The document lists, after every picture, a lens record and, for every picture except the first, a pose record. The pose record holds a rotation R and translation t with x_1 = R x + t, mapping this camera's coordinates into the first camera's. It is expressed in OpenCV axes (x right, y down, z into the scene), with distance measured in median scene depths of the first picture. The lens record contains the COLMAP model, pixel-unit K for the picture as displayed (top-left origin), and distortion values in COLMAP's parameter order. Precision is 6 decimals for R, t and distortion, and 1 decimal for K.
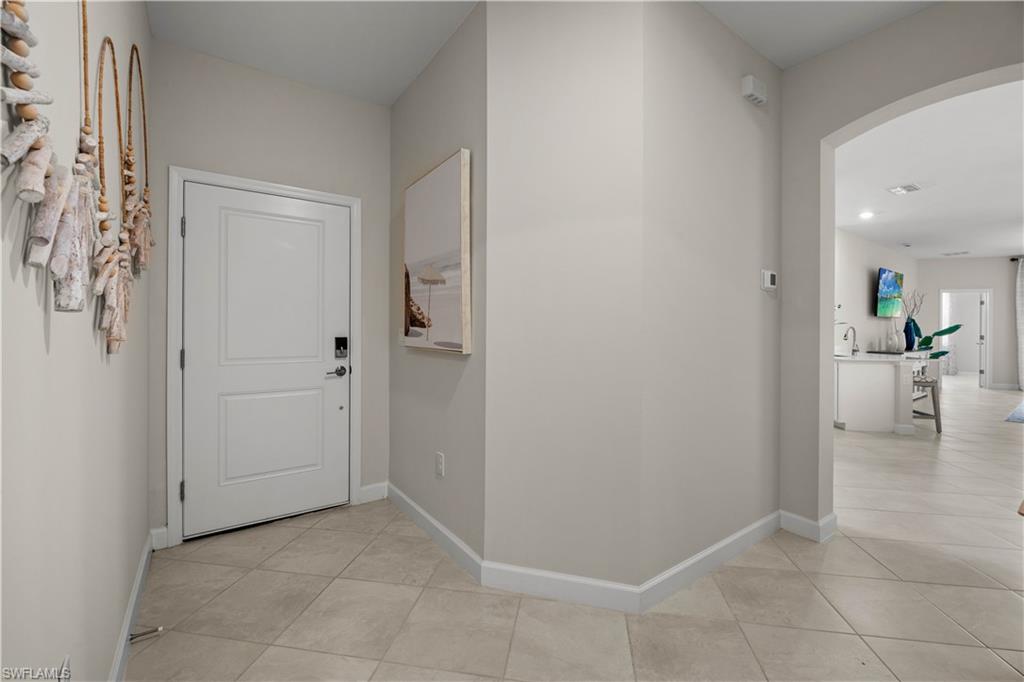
lens RADIAL K [[418.4, 0, 510.6], [0, 418.4, 330.3], [0, 0, 1]] dist [0.000940, -0.001553]
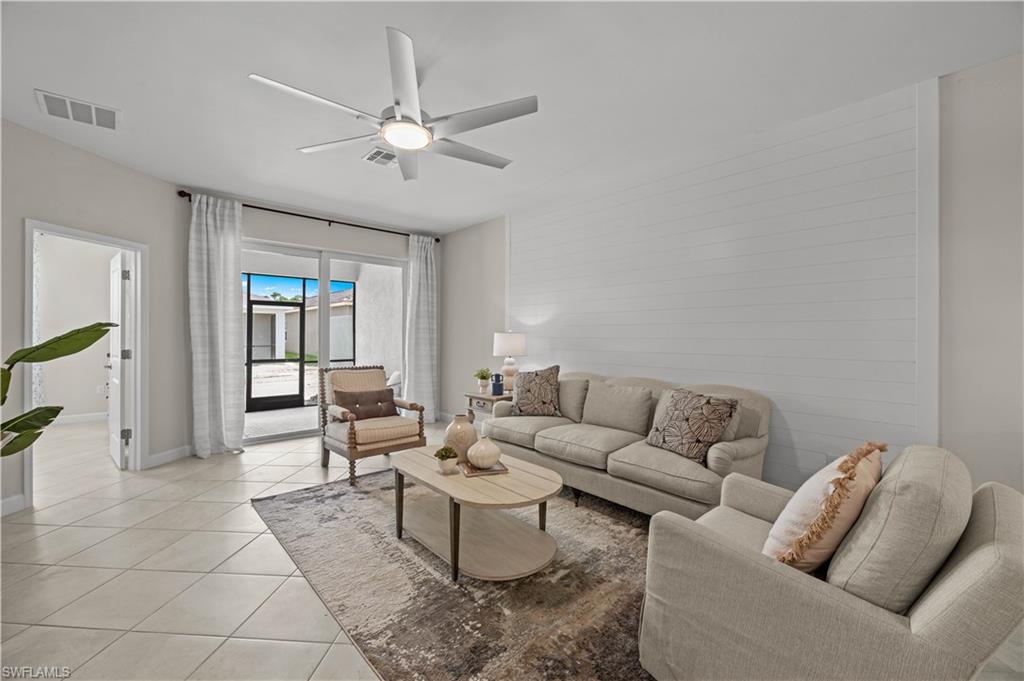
lens RADIAL K [[418.4, 0, 509.7], [0, 418.4, 338.8], [0, 0, 1]] dist [0.000940, -0.001553]
pose [[-0.116417, -0.009702, 0.993153, 0.675763], [-0.005740, 0.999942, 0.009096, -0.006071], [-0.993184, -0.004641, -0.116466, 0.680800]]
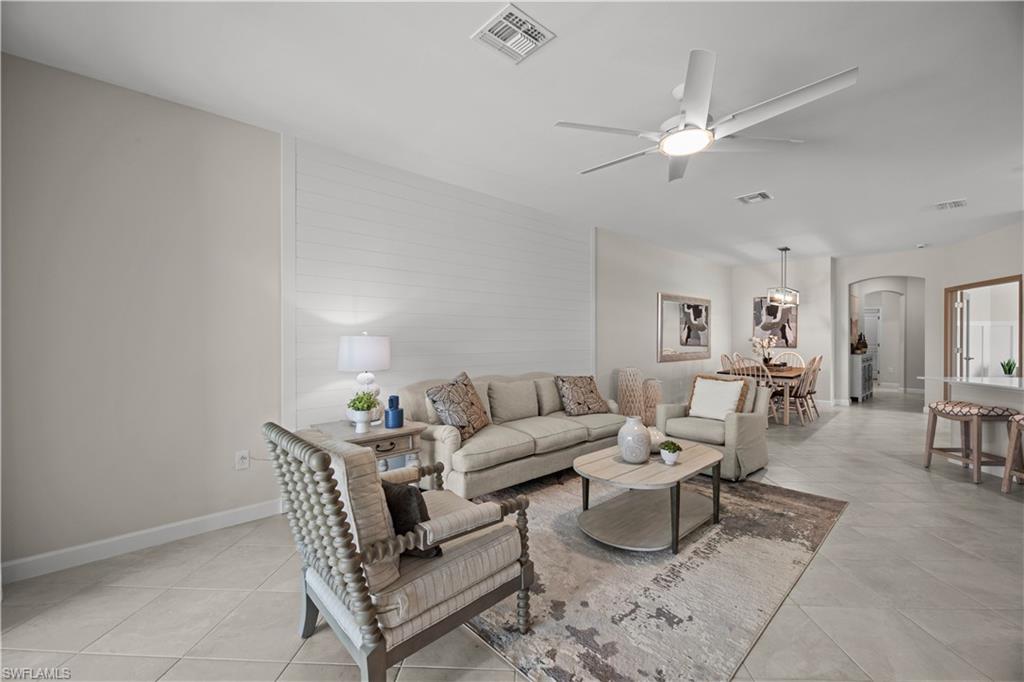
lens RADIAL K [[418.4, 0, 507.4], [0, 418.4, 340.9], [0, 0, 1]] dist [0.000940, -0.001553]
pose [[-0.992573, -0.000213, -0.121650, 1.134864], [-0.001210, 0.999966, 0.008123, -0.007985], [0.121644, 0.008210, -0.992540, 0.995913]]
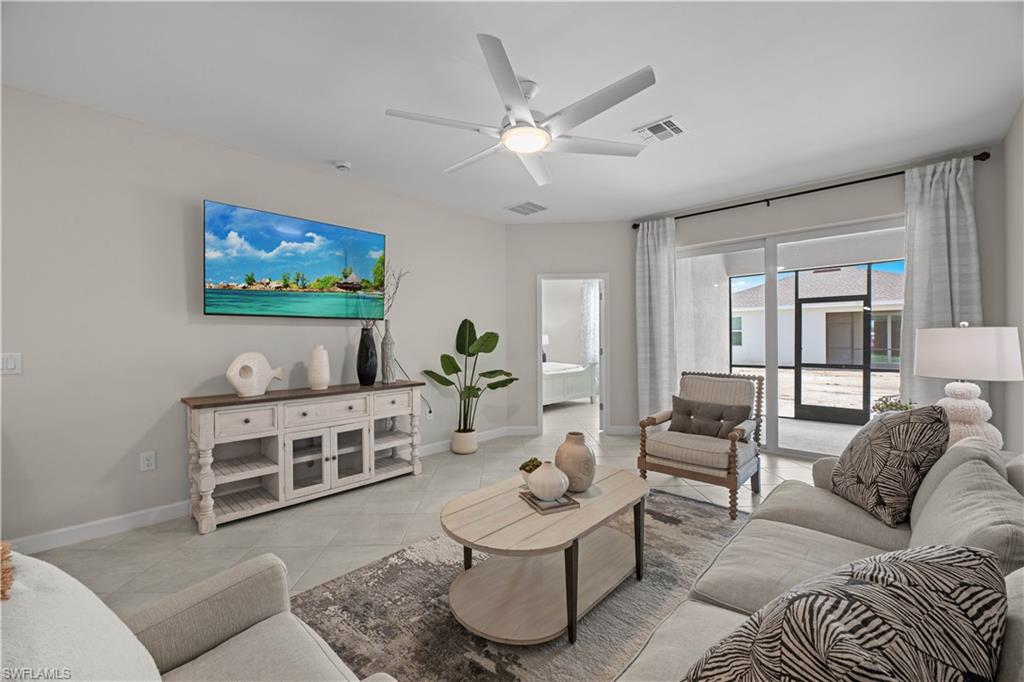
lens RADIAL K [[418.4, 0, 514.3], [0, 418.4, 342.2], [0, 0, 1]] dist [0.000940, -0.001553]
pose [[0.977803, -0.011557, 0.209206, 0.903145], [0.009499, 0.999896, 0.010839, -0.005459], [-0.209309, -0.008611, 0.977812, 0.431649]]
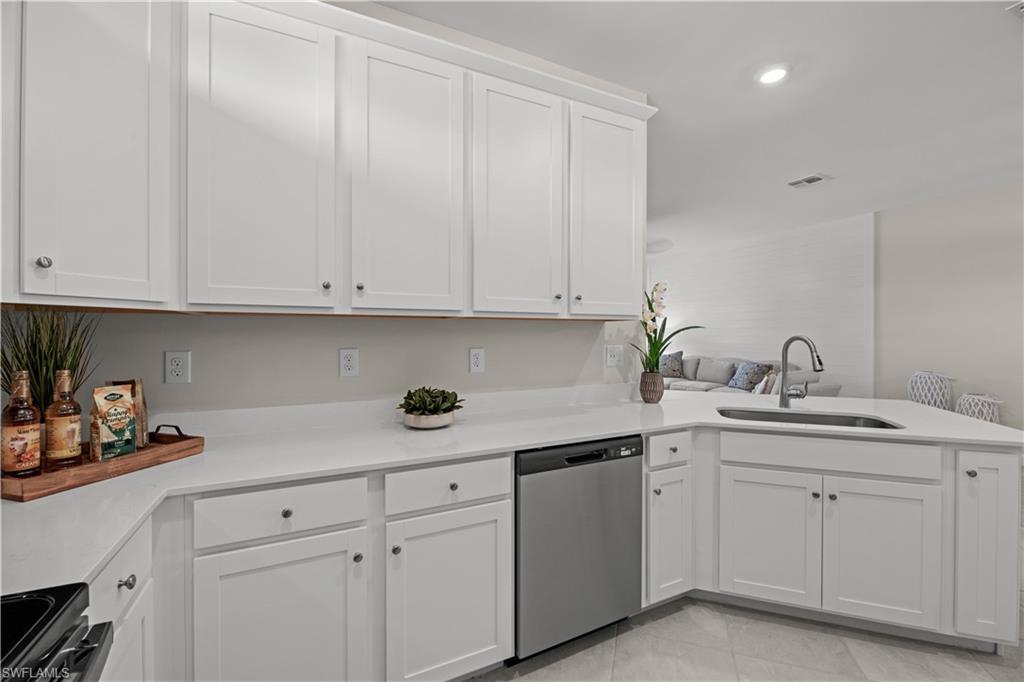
lens RADIAL K [[418.4, 0, 514.3], [0, 418.4, 335.0], [0, 0, 1]] dist [0.000940, -0.001553]
pose [[0.139805, -0.005324, 0.990165, 0.255935], [-0.004125, 0.999974, 0.005959, -0.008464], [-0.990170, -0.004917, 0.139779, 0.788068]]
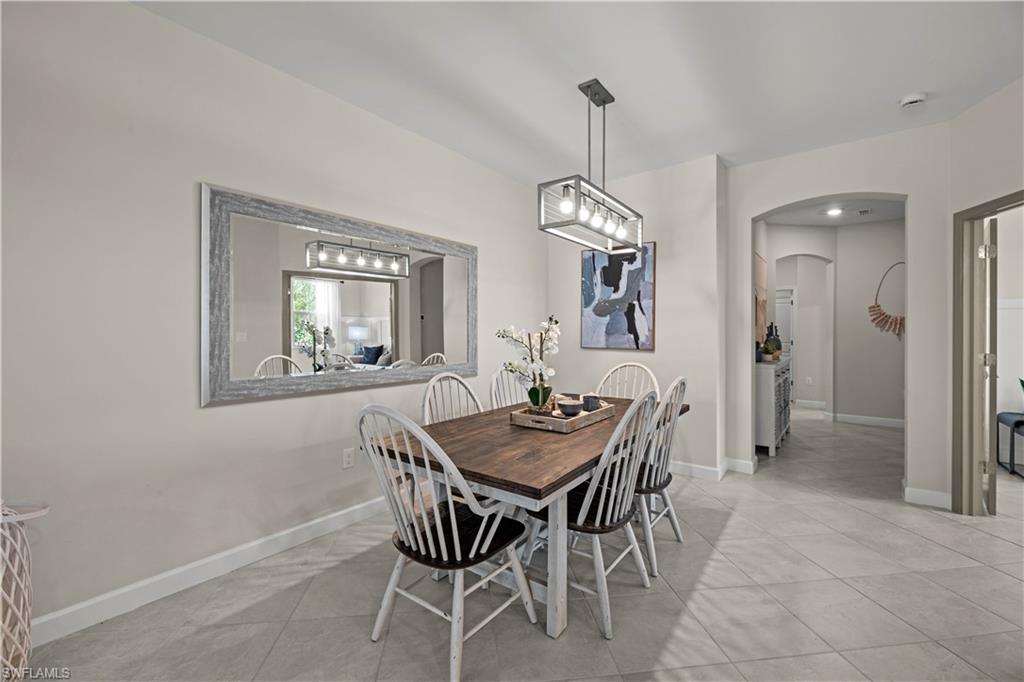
lens RADIAL K [[418.4, 0, 513.6], [0, 418.4, 336.5], [0, 0, 1]] dist [0.000940, -0.001553]
pose [[-0.959244, 0.001046, -0.282577, 0.658635], [-0.000991, 0.999975, 0.007067, -0.005052], [0.282577, 0.007059, -0.959219, 0.540532]]
